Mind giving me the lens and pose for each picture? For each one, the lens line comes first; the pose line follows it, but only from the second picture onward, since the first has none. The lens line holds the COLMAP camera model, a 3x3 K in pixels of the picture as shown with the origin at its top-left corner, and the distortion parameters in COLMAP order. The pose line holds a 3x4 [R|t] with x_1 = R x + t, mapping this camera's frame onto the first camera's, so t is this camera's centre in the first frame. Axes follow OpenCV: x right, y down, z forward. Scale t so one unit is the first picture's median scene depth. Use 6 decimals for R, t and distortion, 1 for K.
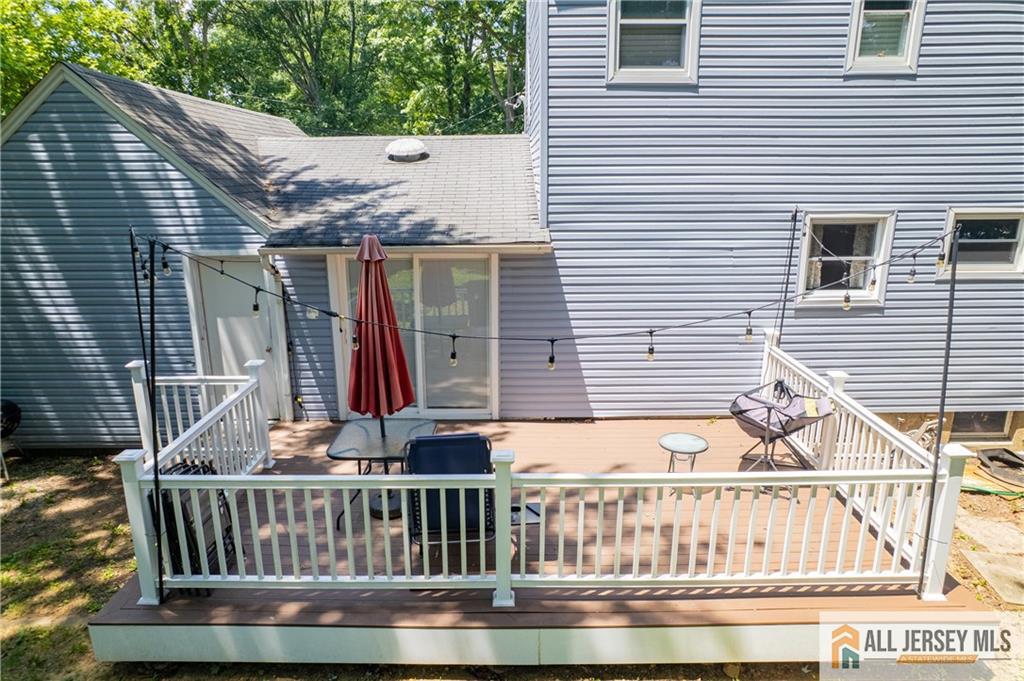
lens RADIAL K [[655.9, 0, 502.2], [0, 655.9, 349.8], [0, 0, 1]] dist [-0.083661, 0.069805]
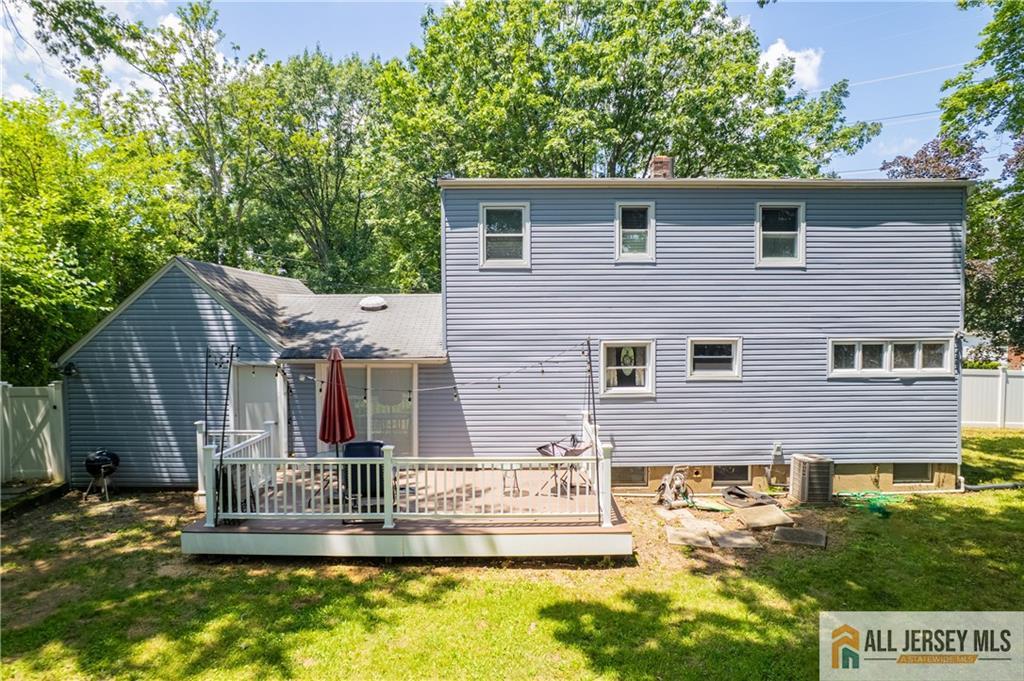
lens RADIAL K [[655.9, 0, 502.2], [0, 655.9, 349.8], [0, 0, 1]] dist [-0.083661, 0.069805]
pose [[0.999987, 0.004082, -0.003112, 0.220230], [-0.004664, 0.975777, -0.218718, 0.184983], [0.002144, 0.218730, 0.975783, -0.656924]]
